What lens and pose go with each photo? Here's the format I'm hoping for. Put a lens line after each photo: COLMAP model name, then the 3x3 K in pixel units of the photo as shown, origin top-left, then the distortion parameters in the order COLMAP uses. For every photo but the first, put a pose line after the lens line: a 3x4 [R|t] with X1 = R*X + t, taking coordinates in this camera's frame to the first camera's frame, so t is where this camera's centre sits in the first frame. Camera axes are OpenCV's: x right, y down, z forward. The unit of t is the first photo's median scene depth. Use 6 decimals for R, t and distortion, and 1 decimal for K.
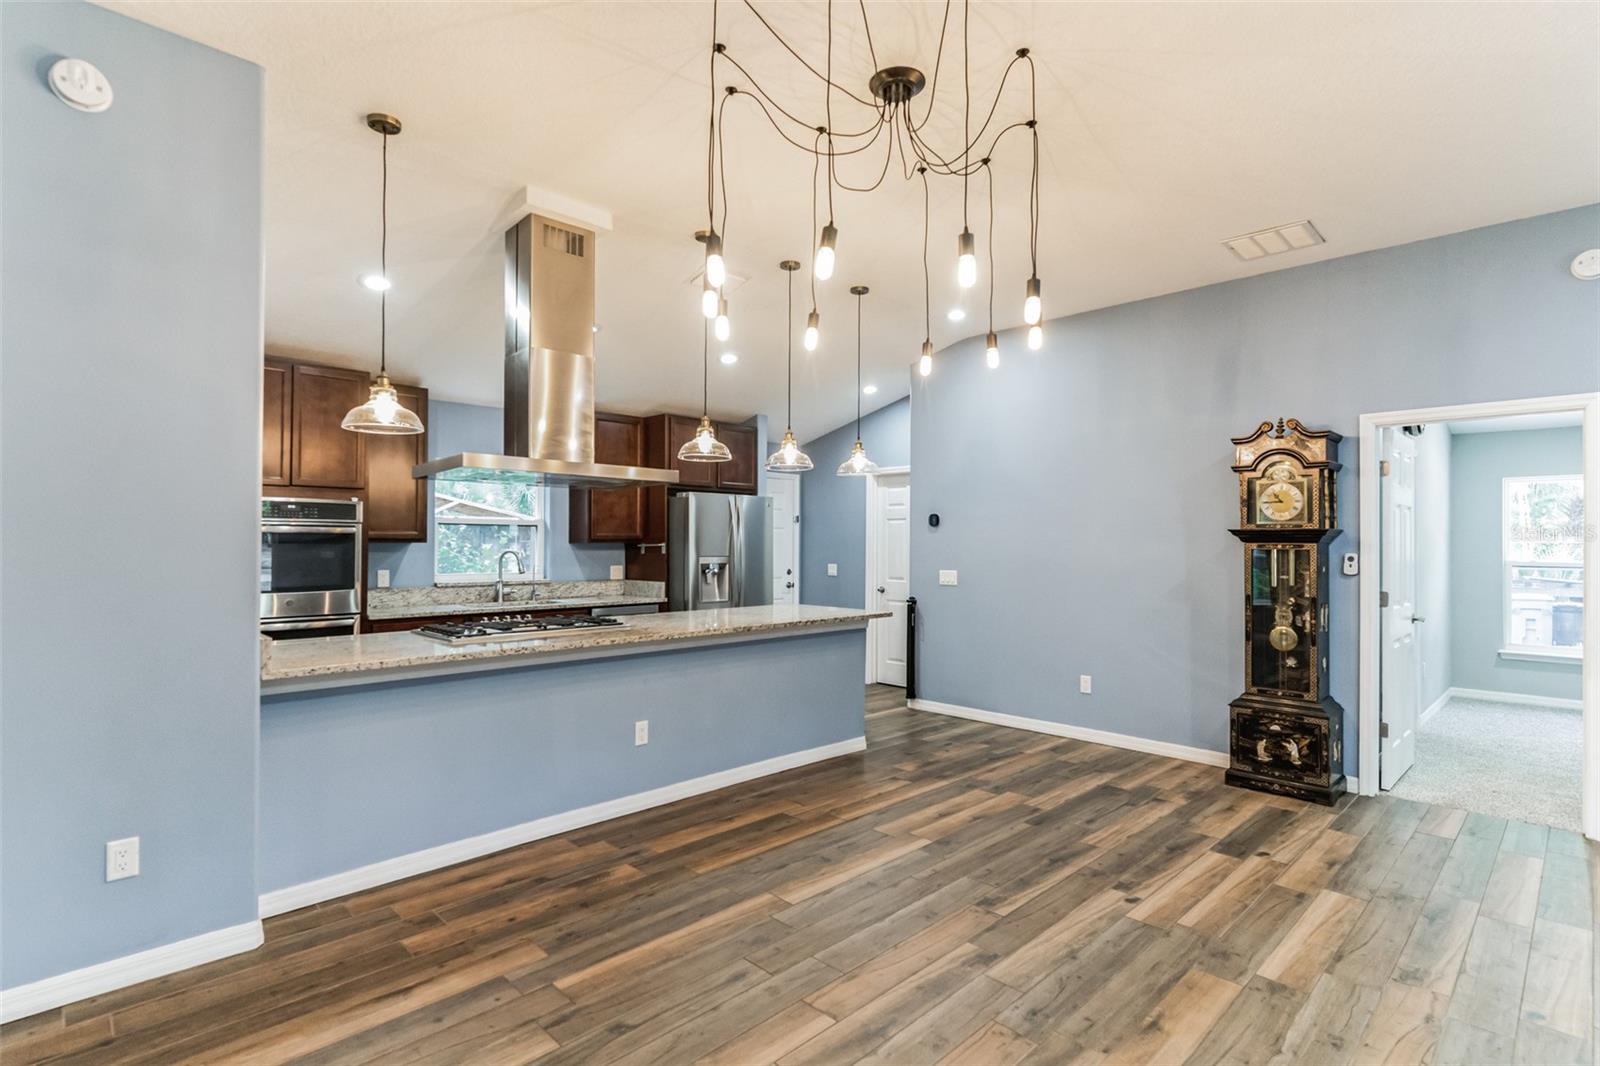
lens RADIAL K [[786.1, 0, 804.6], [0, 786.1, 533.3], [0, 0, 1]] dist [0.003587, 0.000362]
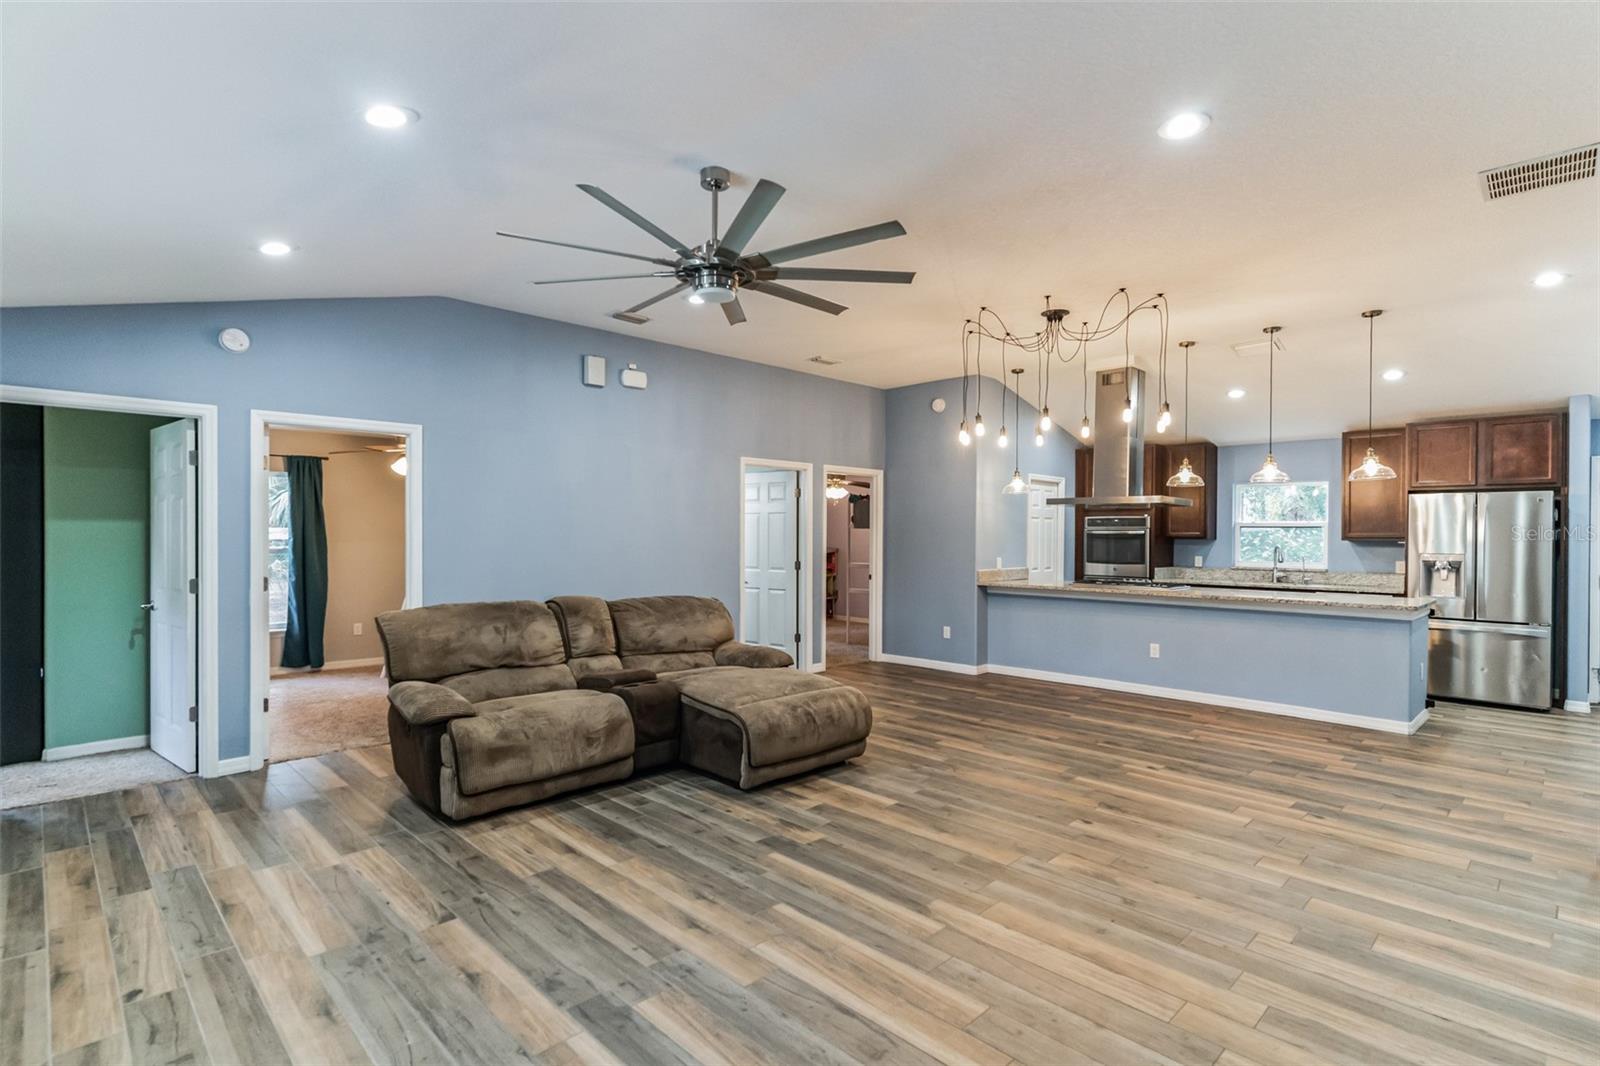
lens RADIAL K [[779.0, 0, 787.5], [0, 779.0, 532.7], [0, 0, 1]] dist [-0.000275, 0.000093]
pose [[-0.014596, -0.006512, -0.999872, 1.376242], [0.004385, 0.999969, -0.006577, 0.005879], [0.999884, -0.004481, -0.014567, 0.212682]]
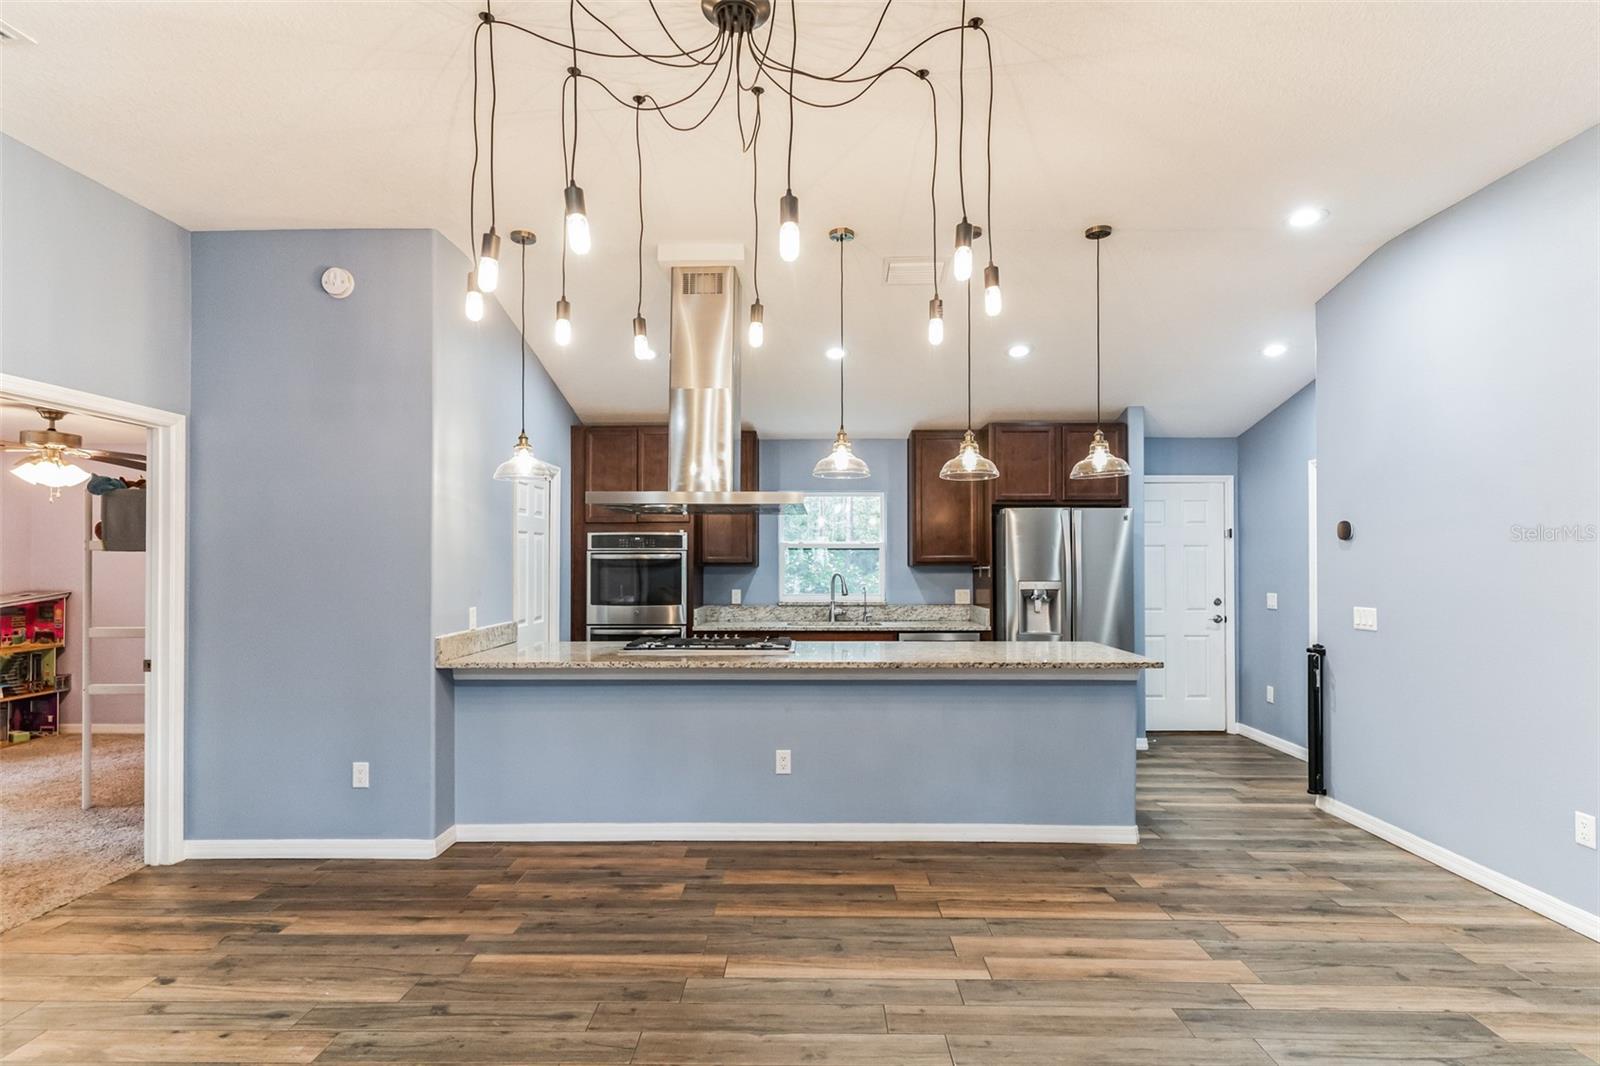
lens RADIAL K [[791.6, 0, 796.8], [0, 791.6, 549.7], [0, 0, 1]] dist [0.004338, 0.000614]
pose [[0.696311, -0.015999, -0.717562, 0.475427], [0.012752, 0.999869, -0.009920, 0.000277], [0.717627, -0.002243, 0.696424, 0.301657]]
